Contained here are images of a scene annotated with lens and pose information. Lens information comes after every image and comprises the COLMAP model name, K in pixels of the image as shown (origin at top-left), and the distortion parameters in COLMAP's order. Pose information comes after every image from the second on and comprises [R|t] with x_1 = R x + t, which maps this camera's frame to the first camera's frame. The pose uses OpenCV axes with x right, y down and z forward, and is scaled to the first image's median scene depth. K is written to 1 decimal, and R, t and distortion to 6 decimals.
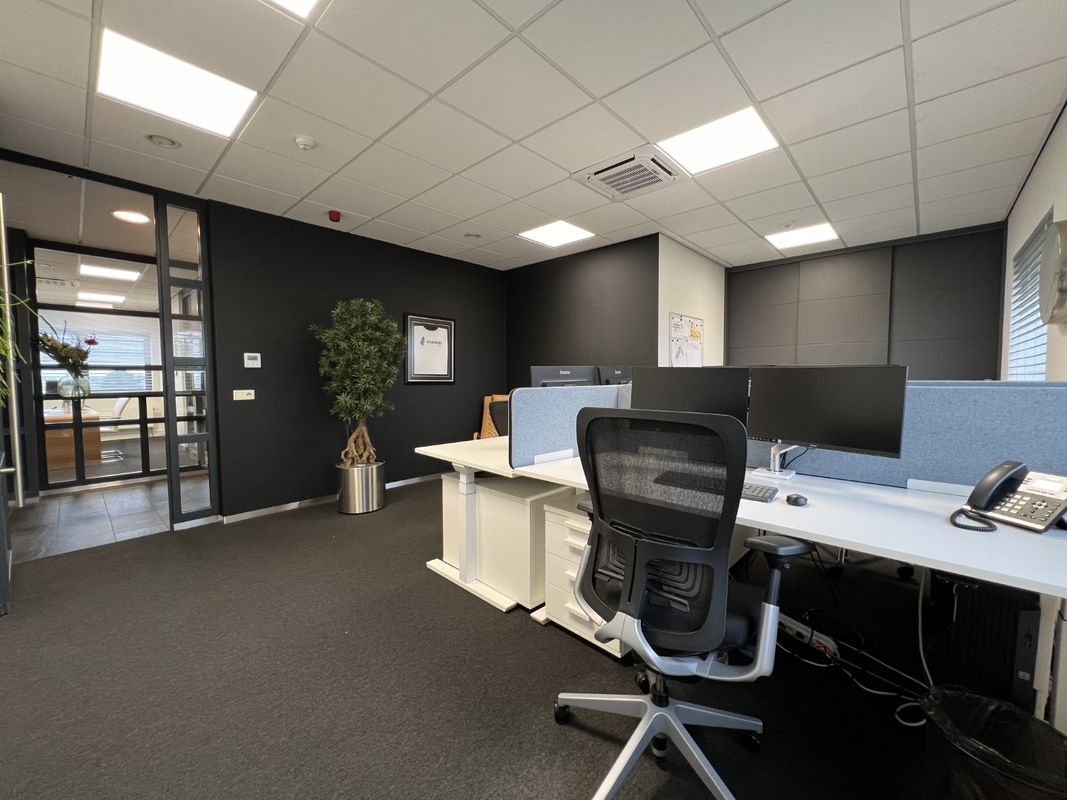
lens RADIAL K [[424.4, 0, 529.4], [0, 424.4, 402.2], [0, 0, 1]] dist [-0.003698, -0.000104]
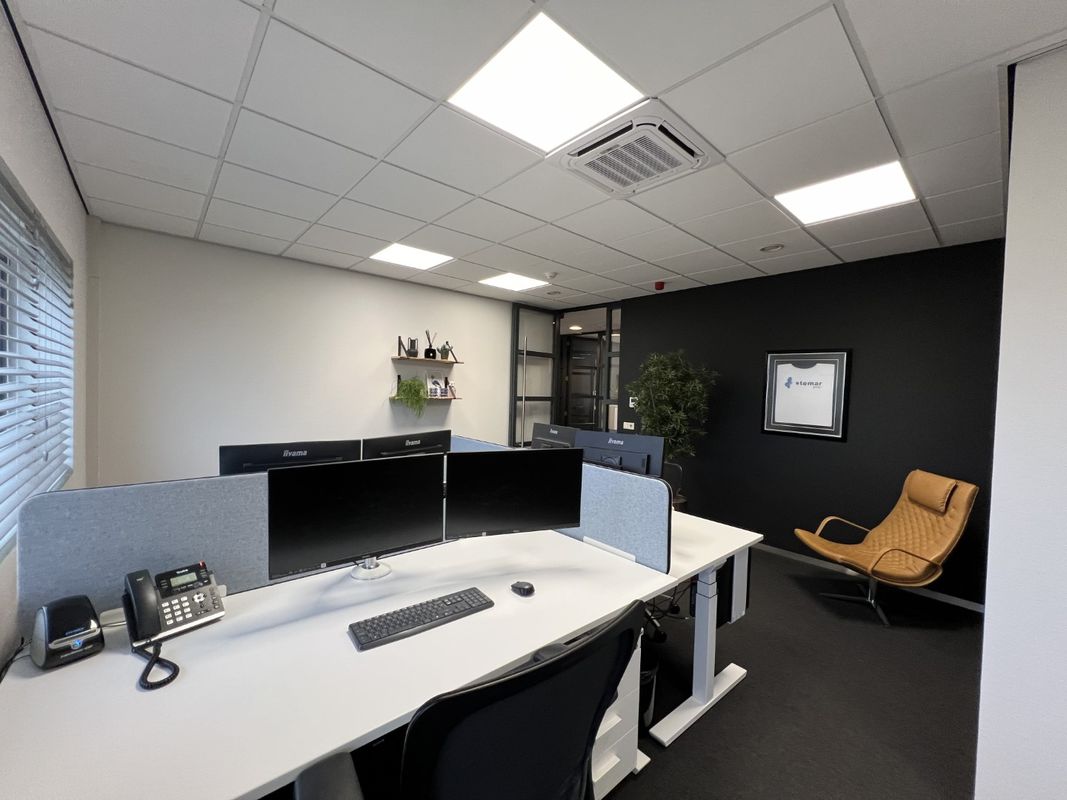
lens RADIAL K [[424.4, 0, 528.9], [0, 424.4, 397.6], [0, 0, 1]] dist [-0.003698, -0.000104]
pose [[-0.090598, 0.028061, -0.995492, 0.596842], [-0.087264, 0.995534, 0.036004, -0.101415], [0.992057, 0.090133, -0.087744, 0.583557]]
